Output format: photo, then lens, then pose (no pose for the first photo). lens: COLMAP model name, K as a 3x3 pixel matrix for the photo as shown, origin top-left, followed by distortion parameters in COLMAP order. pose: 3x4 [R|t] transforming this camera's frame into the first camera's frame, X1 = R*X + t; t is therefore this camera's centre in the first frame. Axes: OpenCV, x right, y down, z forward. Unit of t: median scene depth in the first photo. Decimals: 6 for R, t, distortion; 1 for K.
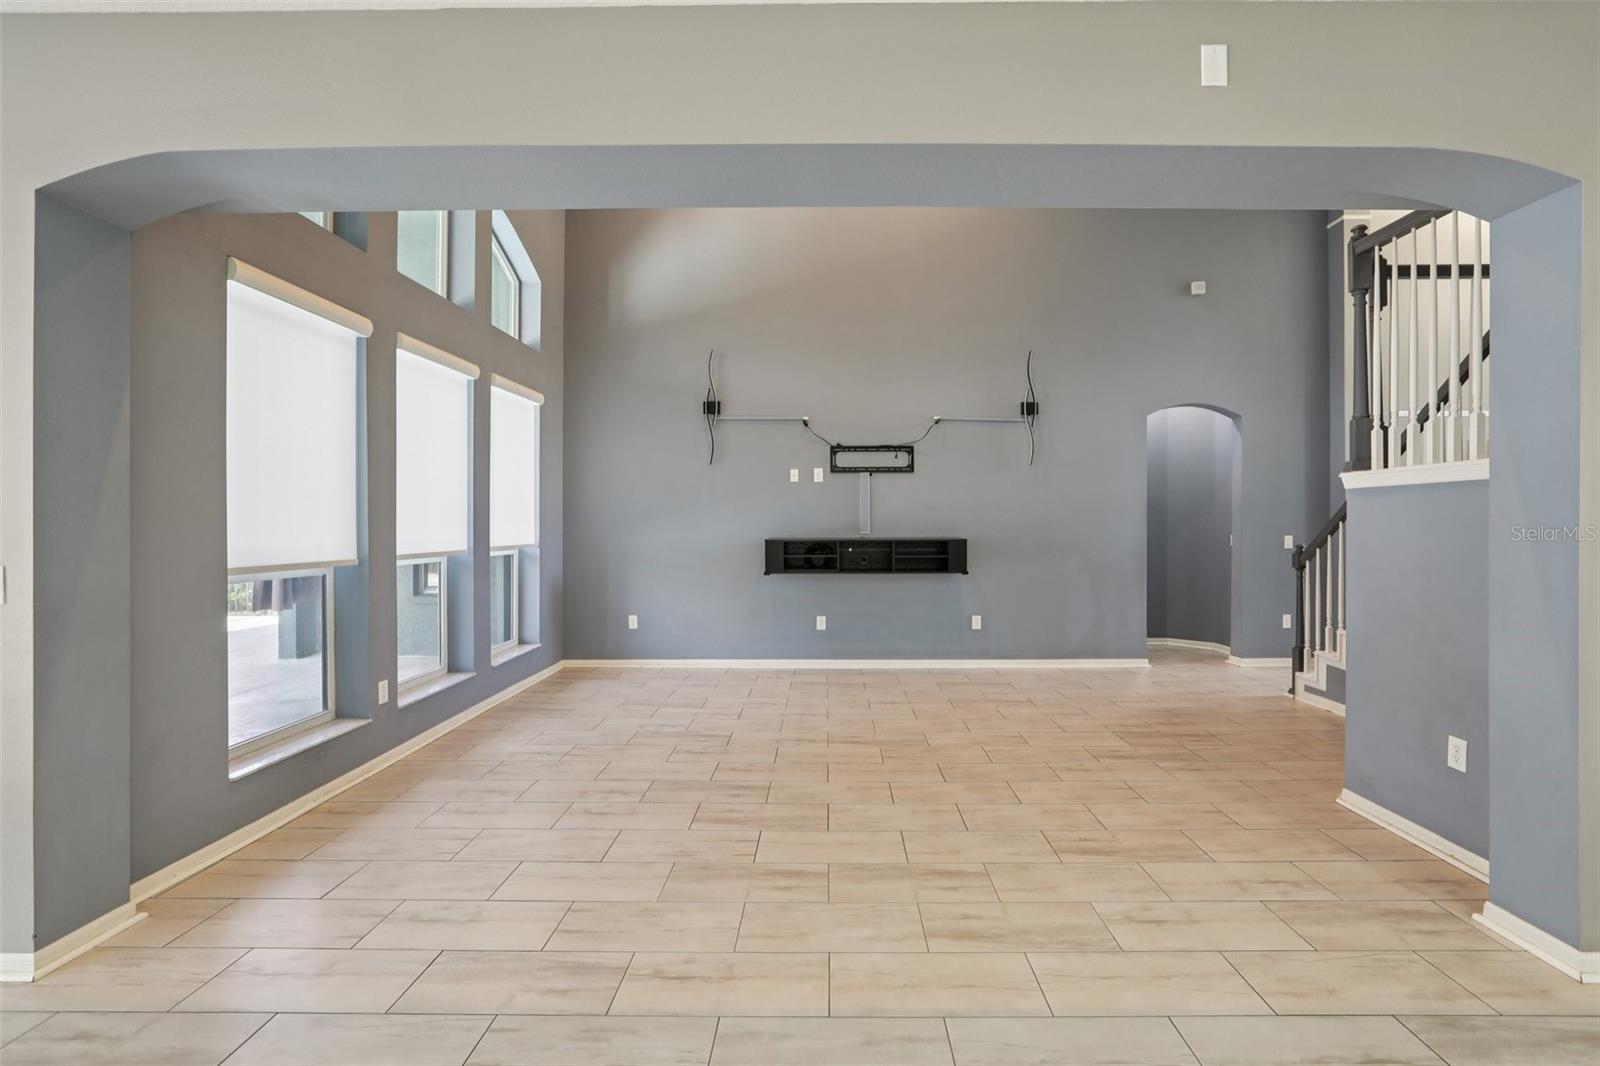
lens RADIAL K [[739.4, 0, 813.0], [0, 739.4, 521.9], [0, 0, 1]] dist [-0.022278, 0.009085]
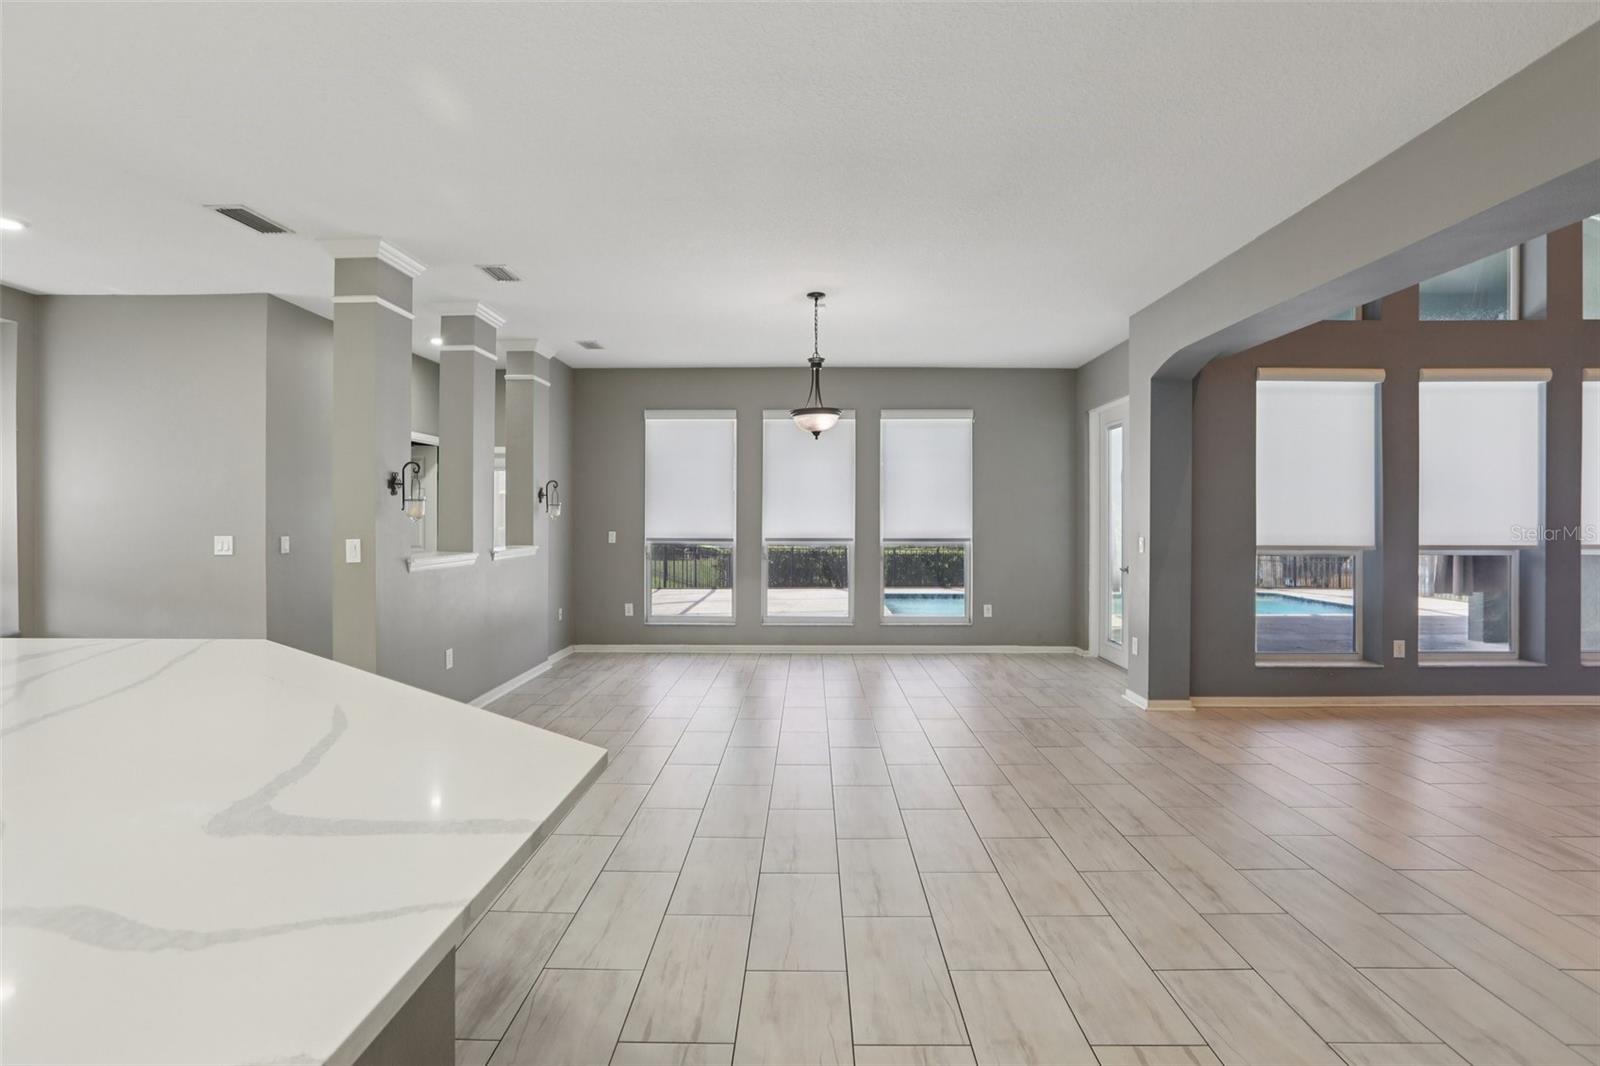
lens RADIAL K [[739.4, 0, 808.4], [0, 739.4, 512.9], [0, 0, 1]] dist [-0.022278, 0.009085]
pose [[0.012367, -0.006454, -0.999903, 0.446544], [-0.000740, 0.999979, -0.006463, -0.001560], [0.999923, 0.000820, 0.012362, -0.046735]]
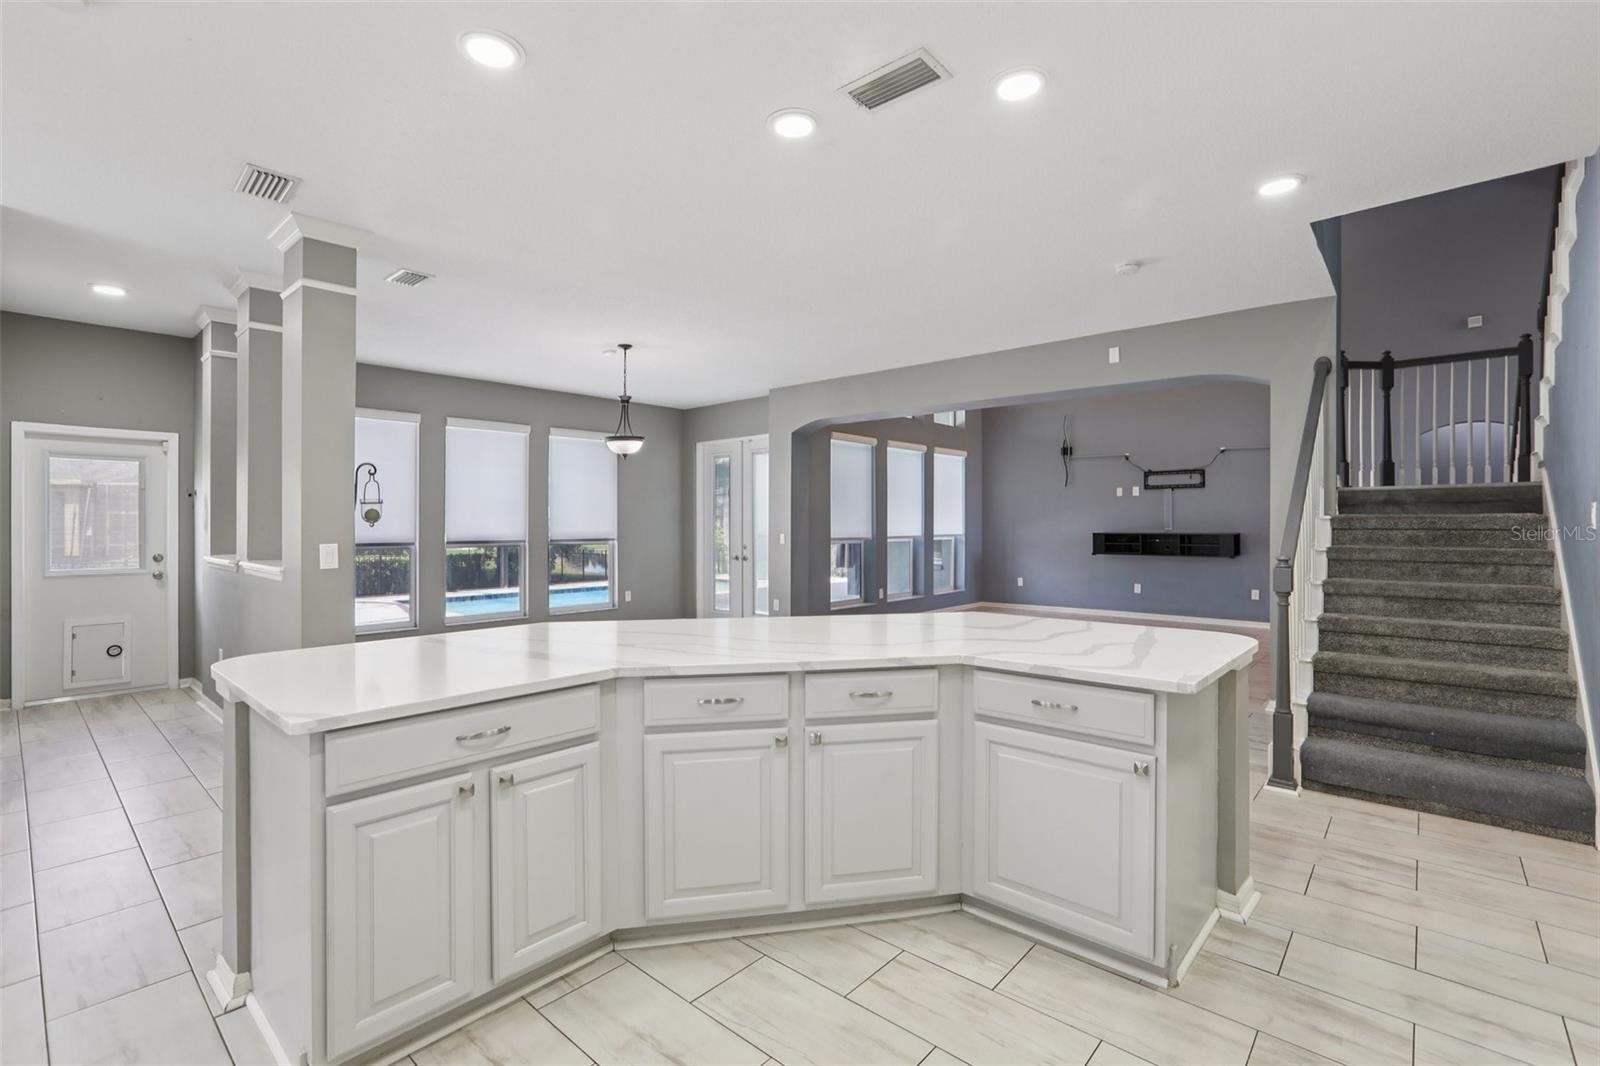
lens RADIAL K [[739.4, 0, 785.4], [0, 739.4, 520.3], [0, 0, 1]] dist [-0.022278, 0.009085]
pose [[0.749023, -0.002583, -0.662539, 0.483207], [0.000969, 0.999996, -0.002804, 0.000187], [0.662543, 0.001458, 0.749022, -0.628354]]
